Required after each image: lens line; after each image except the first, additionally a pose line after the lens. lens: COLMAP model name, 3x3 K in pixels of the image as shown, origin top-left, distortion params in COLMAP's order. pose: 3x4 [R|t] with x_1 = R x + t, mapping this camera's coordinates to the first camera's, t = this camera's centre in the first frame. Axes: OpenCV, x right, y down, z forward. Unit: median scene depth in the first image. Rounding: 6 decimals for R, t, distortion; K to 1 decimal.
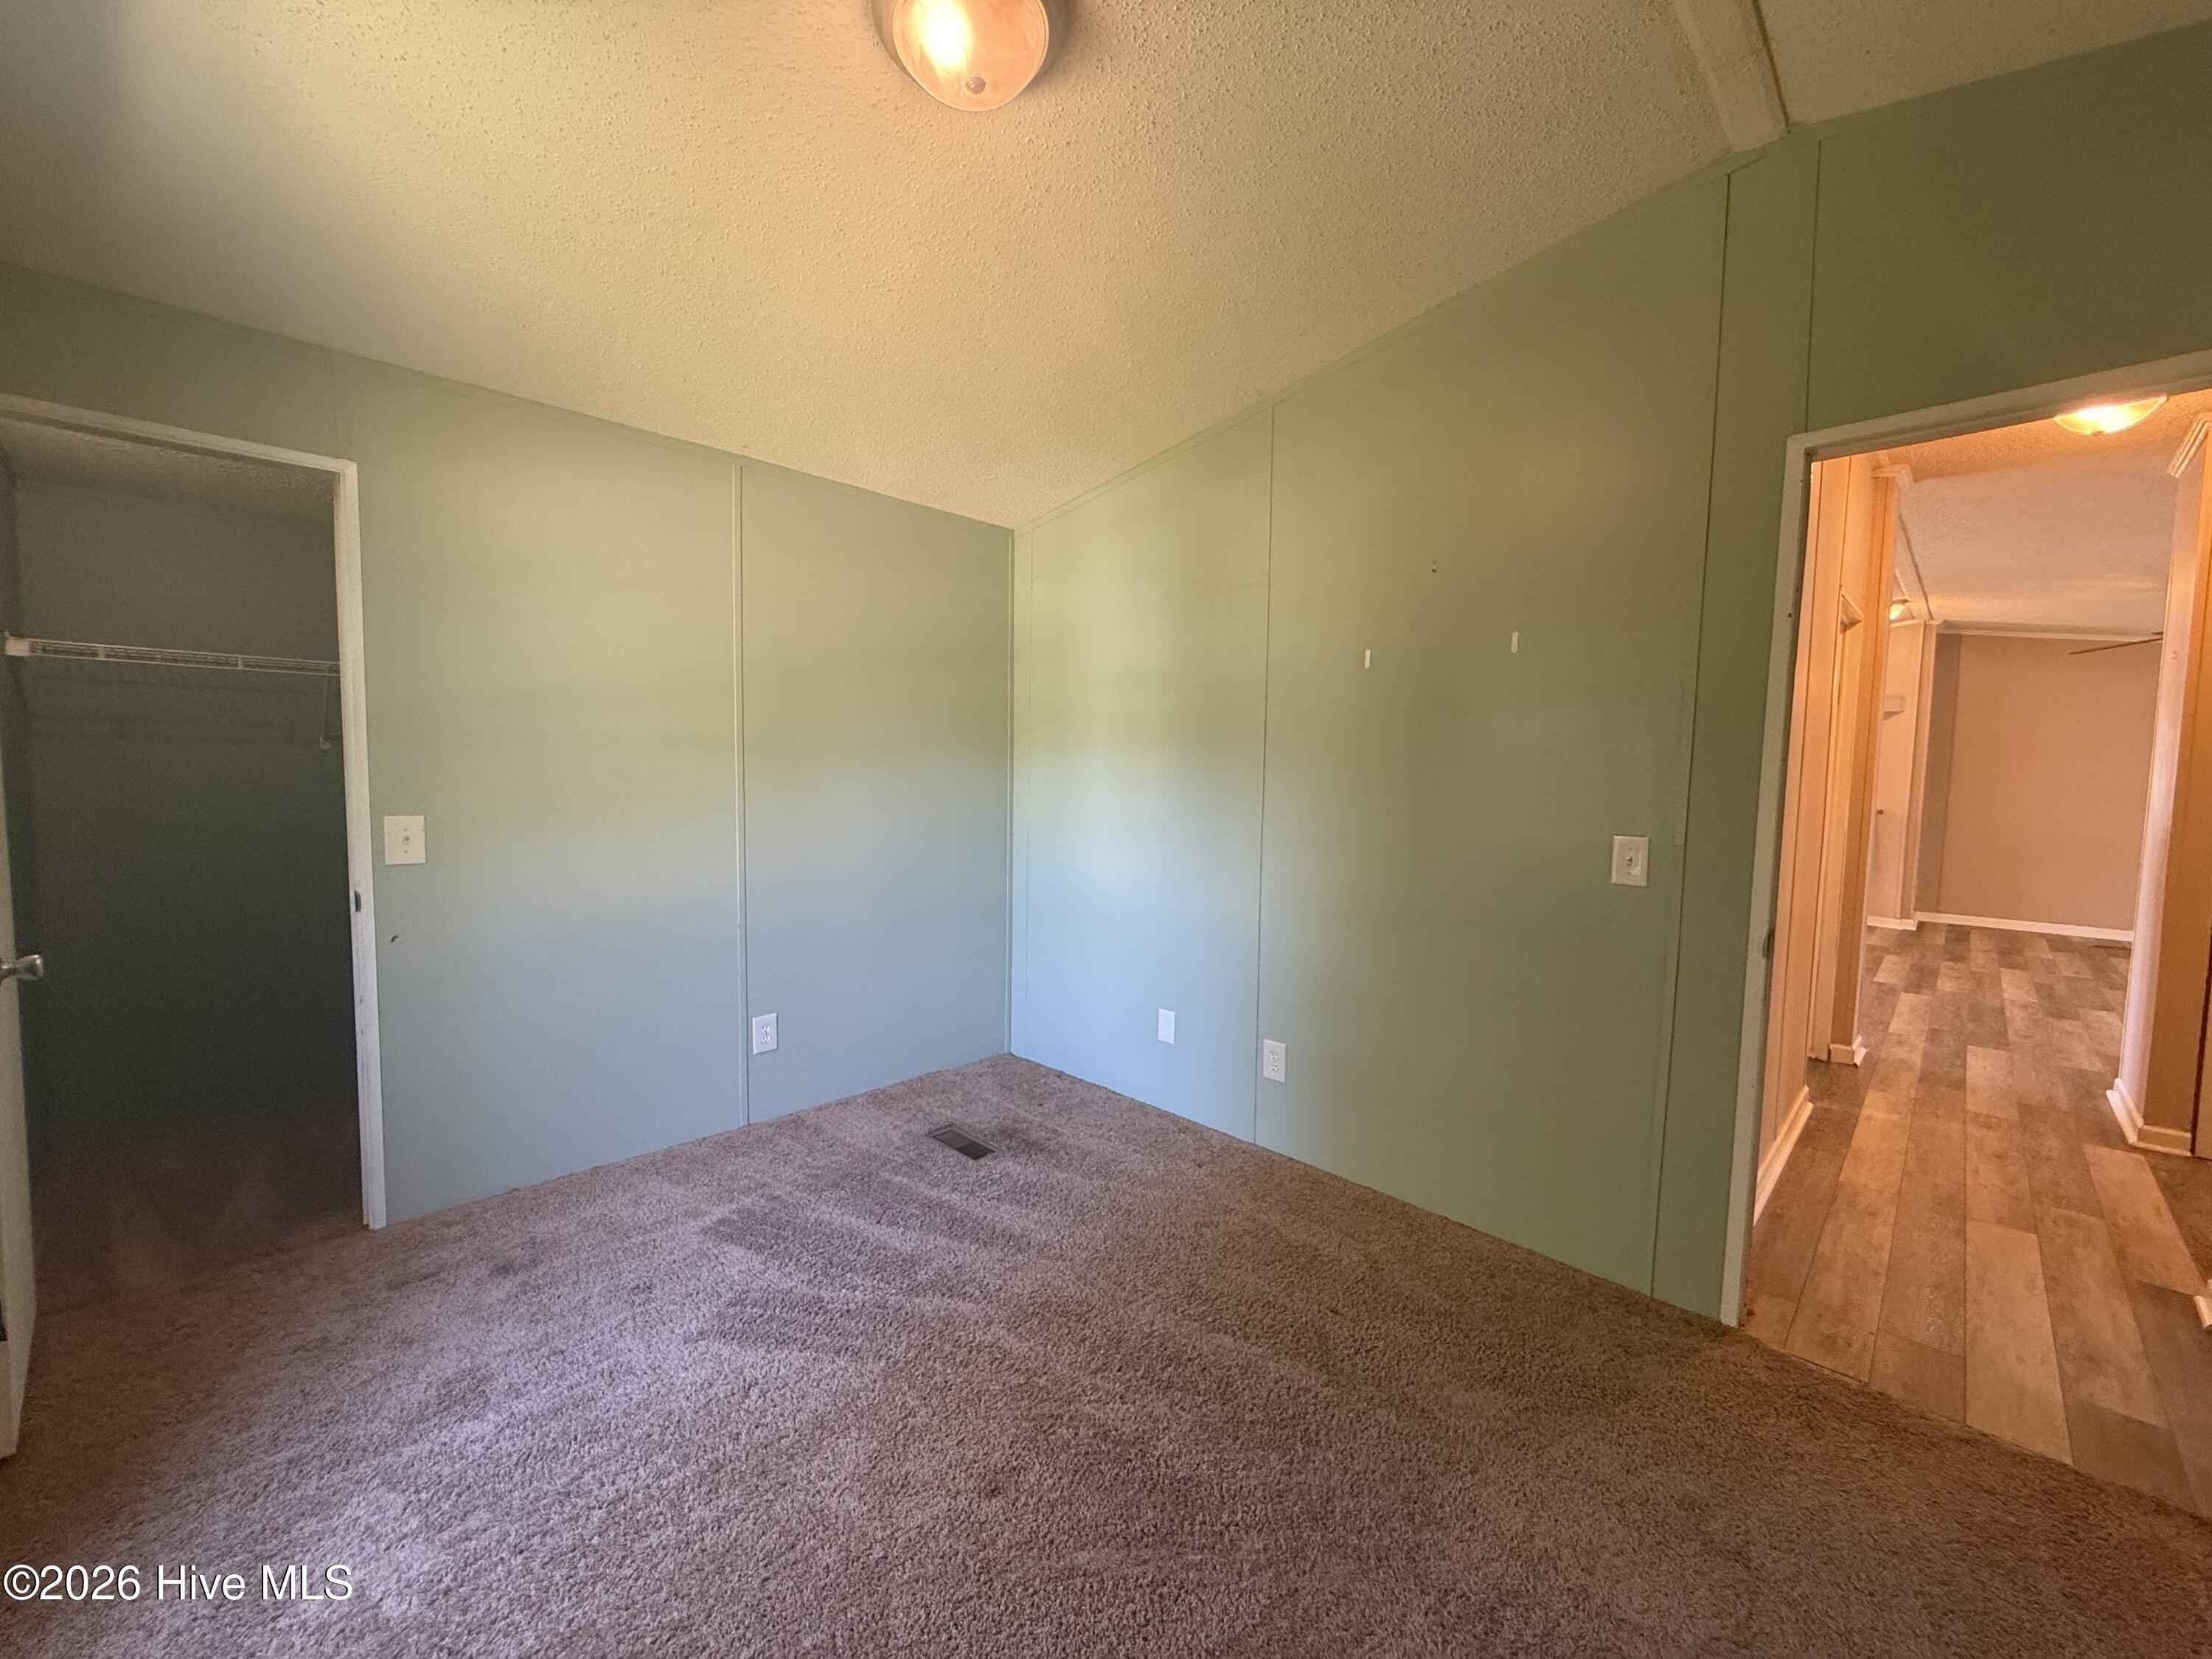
lens RADIAL K [[880.8, 0, 1097.9], [0, 880.8, 826.5], [0, 0, 1]] dist [-0.001670, 0.000758]
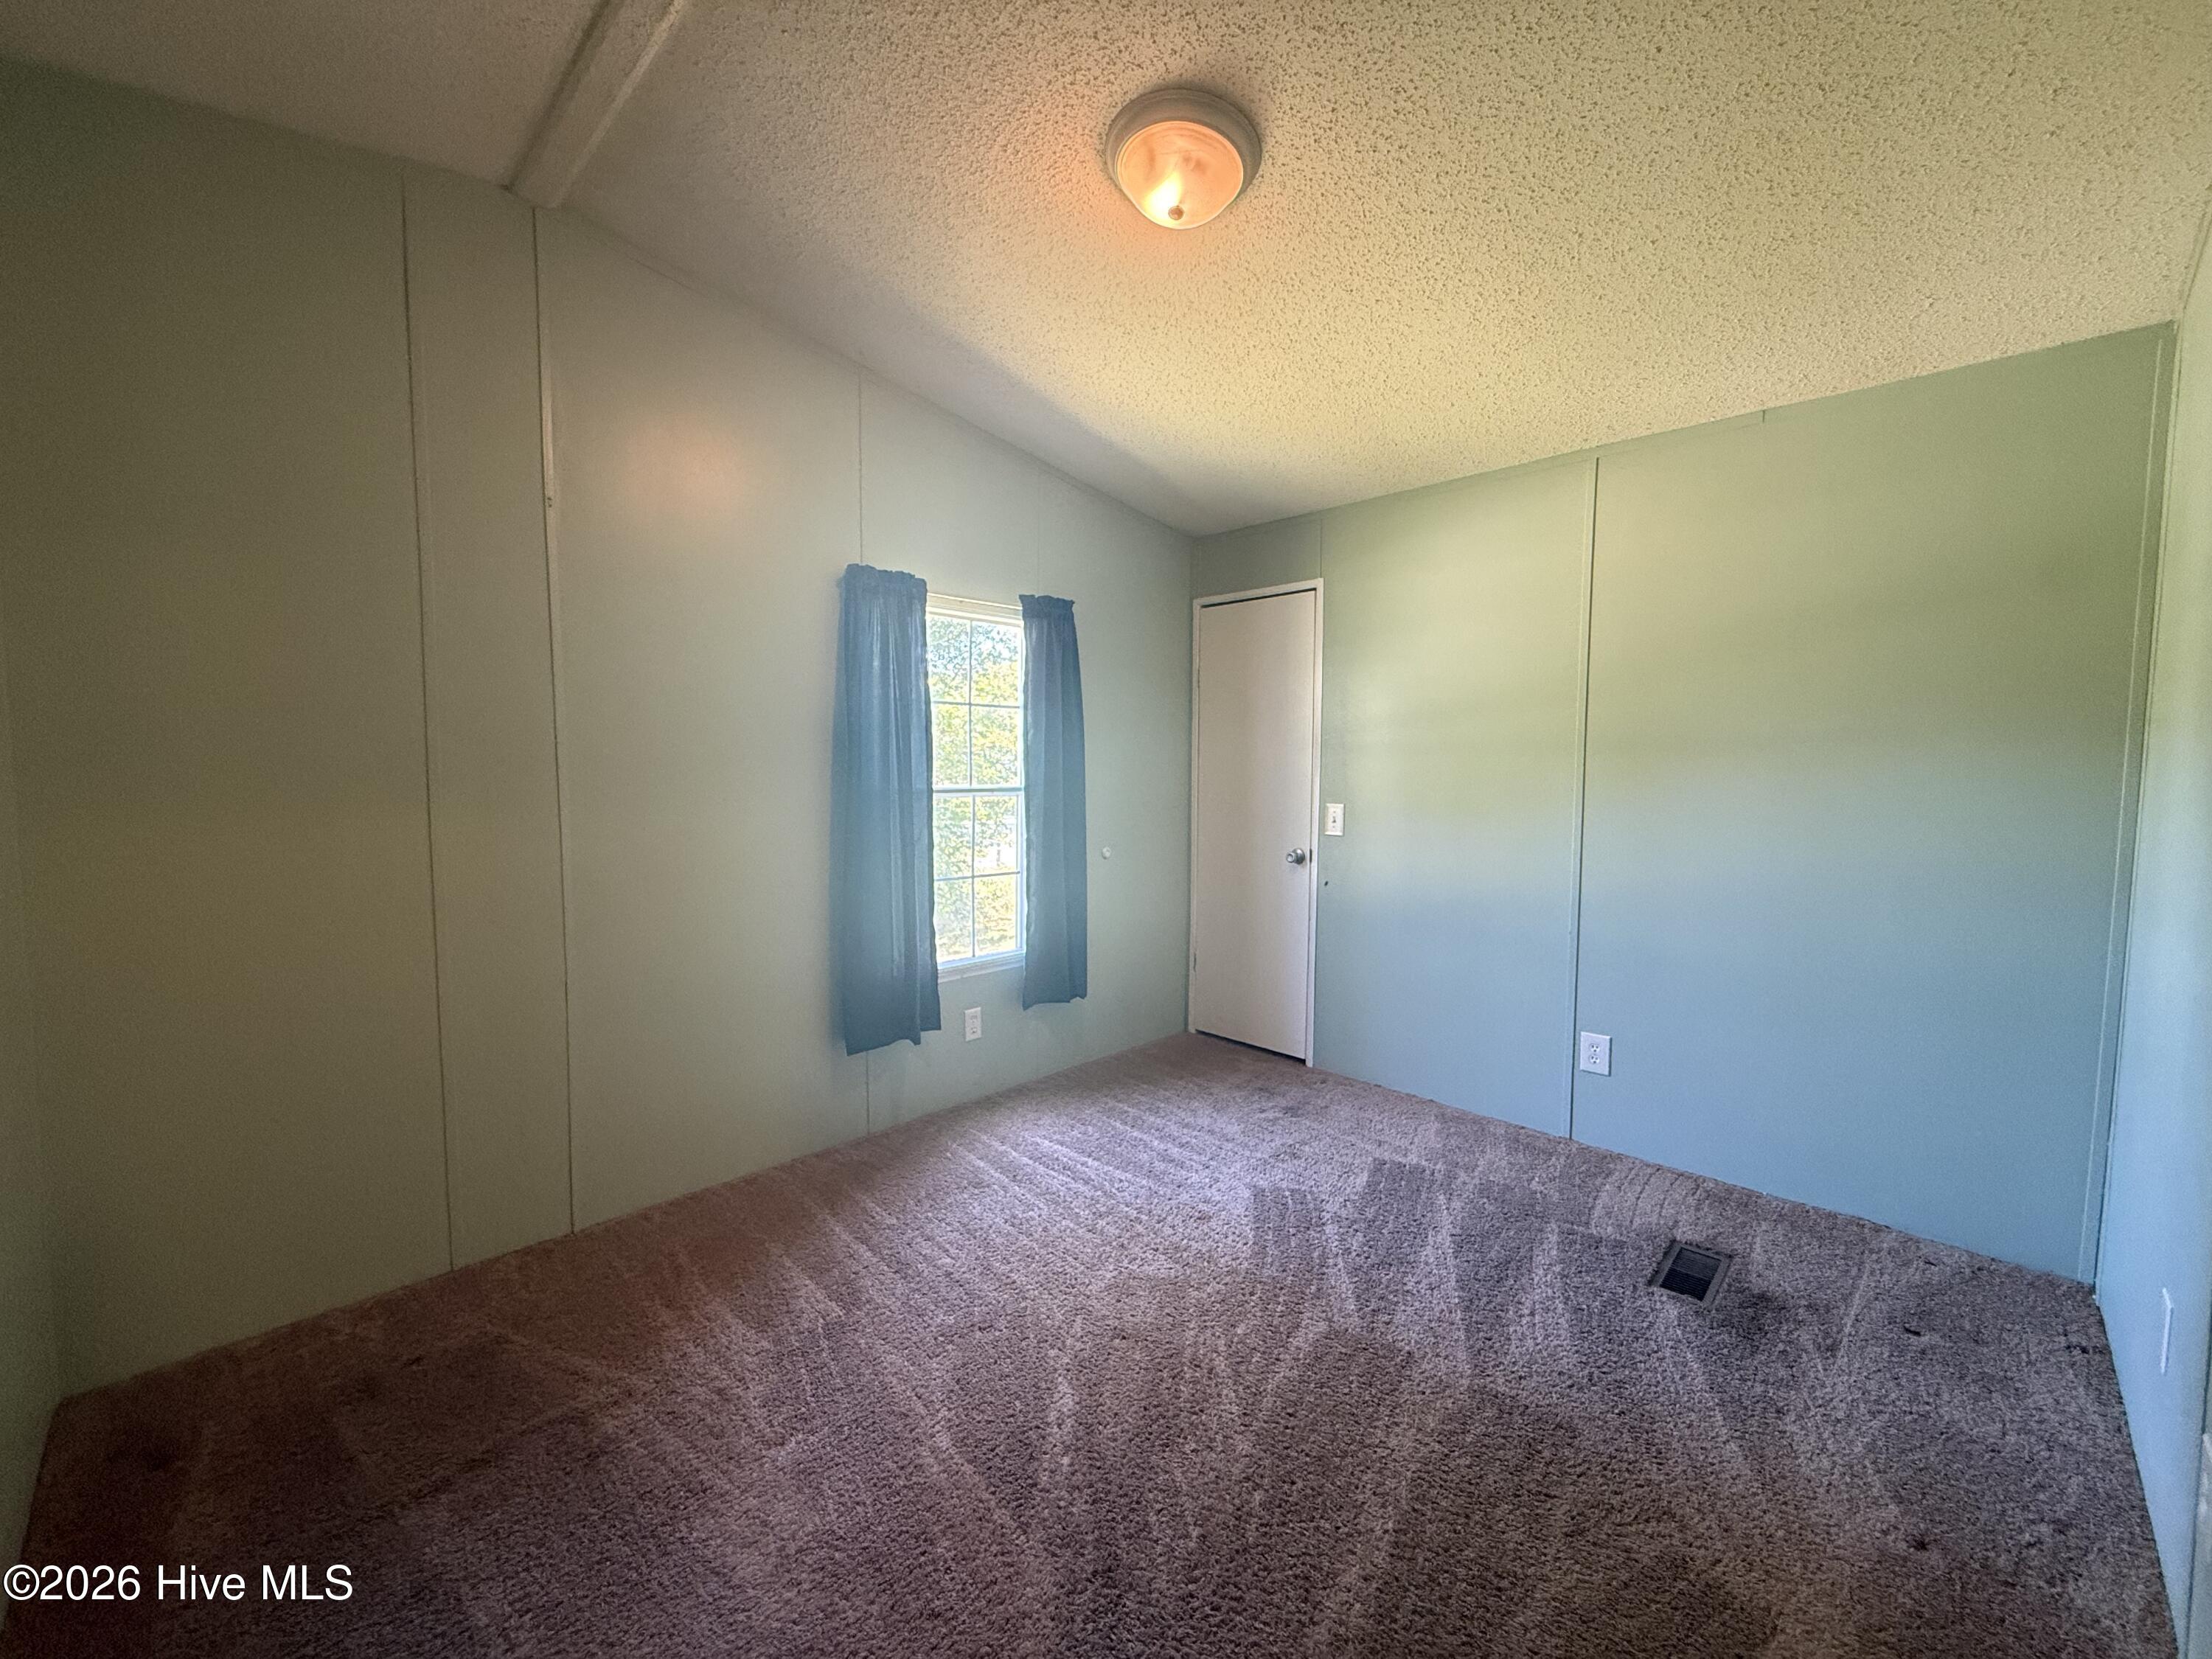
lens RADIAL K [[880.8, 0, 1098.3], [0, 880.8, 829.0], [0, 0, 1]] dist [-0.001670, 0.000758]
pose [[-0.003015, 0.059218, -0.998240, 0.627127], [-0.068889, 0.995861, 0.059285, -0.027078], [0.997620, 0.068947, 0.001077, 0.514834]]
